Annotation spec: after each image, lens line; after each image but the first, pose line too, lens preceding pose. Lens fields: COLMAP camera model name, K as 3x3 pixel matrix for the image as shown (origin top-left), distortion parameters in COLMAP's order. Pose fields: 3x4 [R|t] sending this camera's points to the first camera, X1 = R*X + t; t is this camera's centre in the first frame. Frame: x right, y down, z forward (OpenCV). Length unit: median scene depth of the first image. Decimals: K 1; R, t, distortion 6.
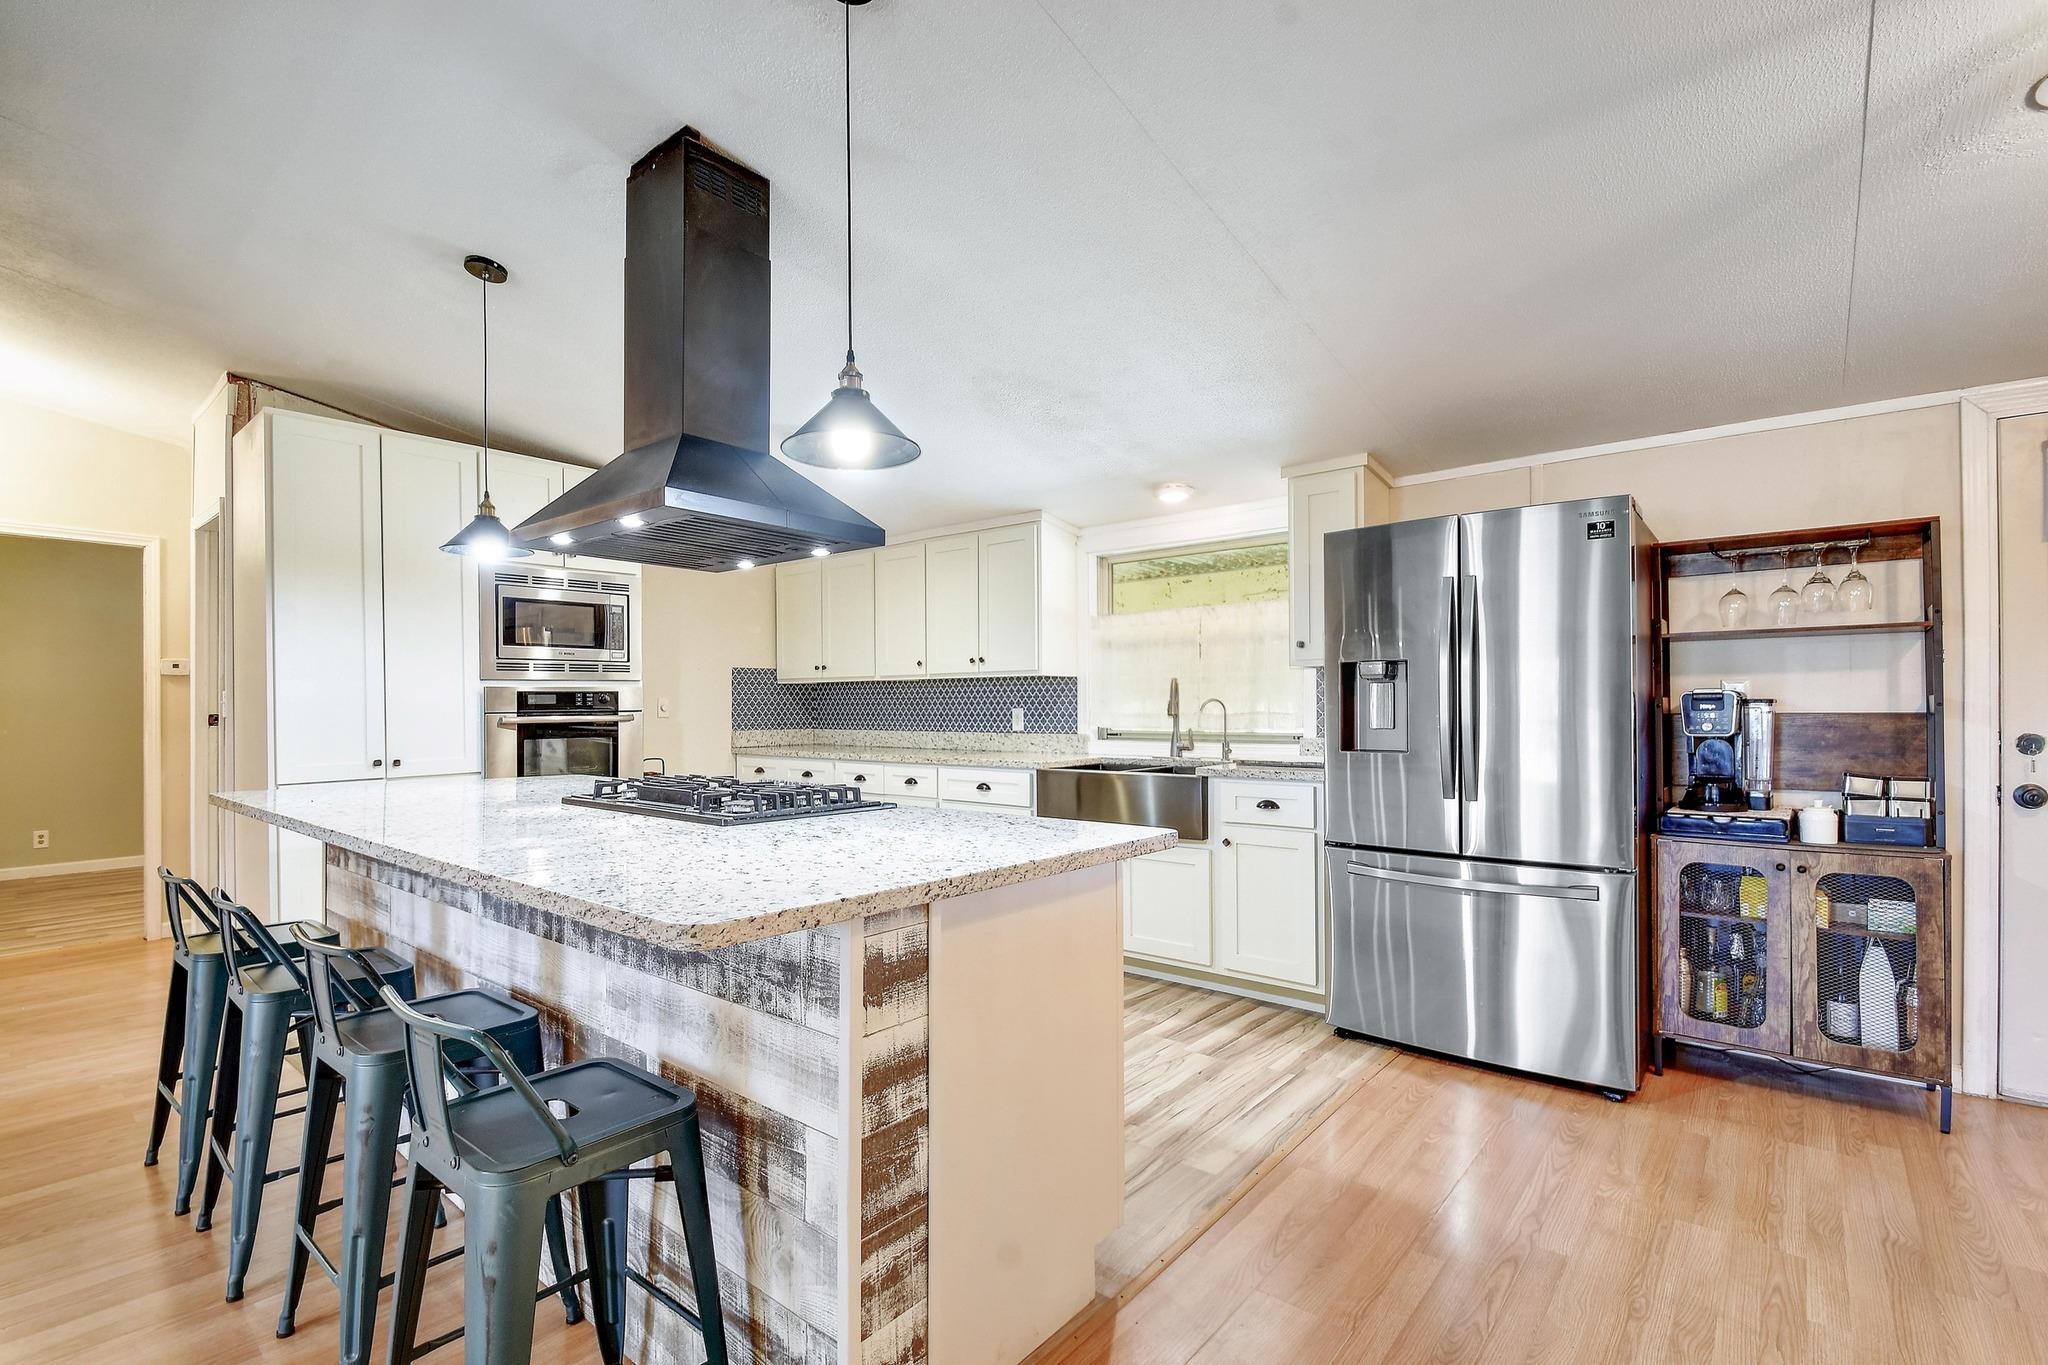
lens RADIAL K [[943.2, 0, 1024.9], [0, 943.2, 695.4], [0, 0, 1]] dist [-0.006451, -0.003046]
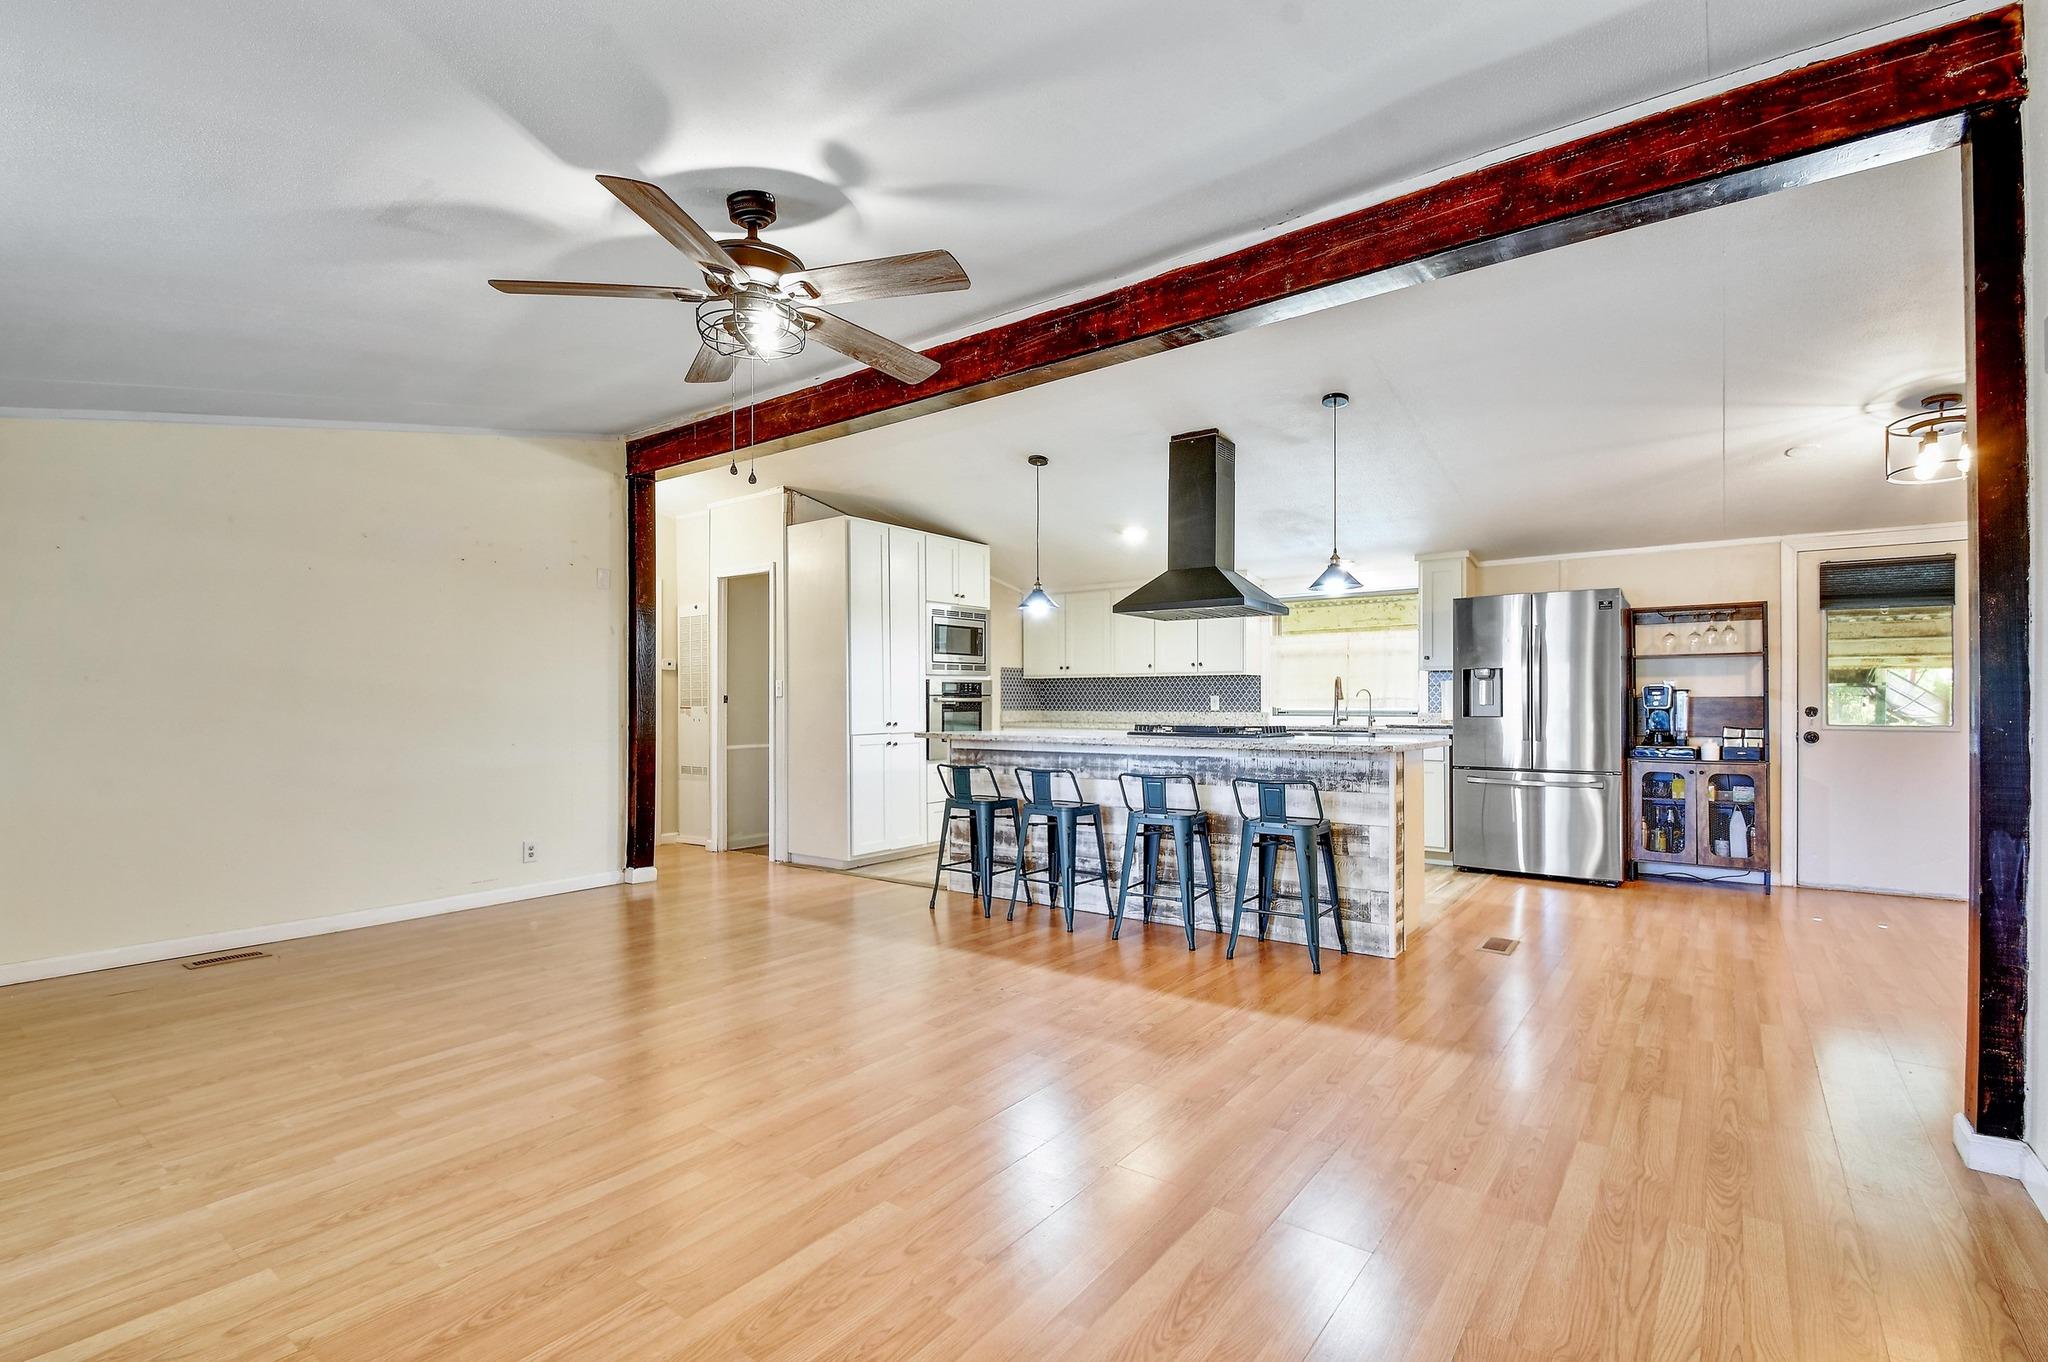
lens RADIAL K [[943.2, 0, 1006.9], [0, 943.2, 689.9], [0, 0, 1]] dist [-0.006451, -0.003046]
pose [[0.999224, 0.007020, 0.038751, -0.696156], [-0.006886, 0.999970, -0.003610, 0.021390], [-0.038775, 0.003340, 0.999242, -0.897699]]
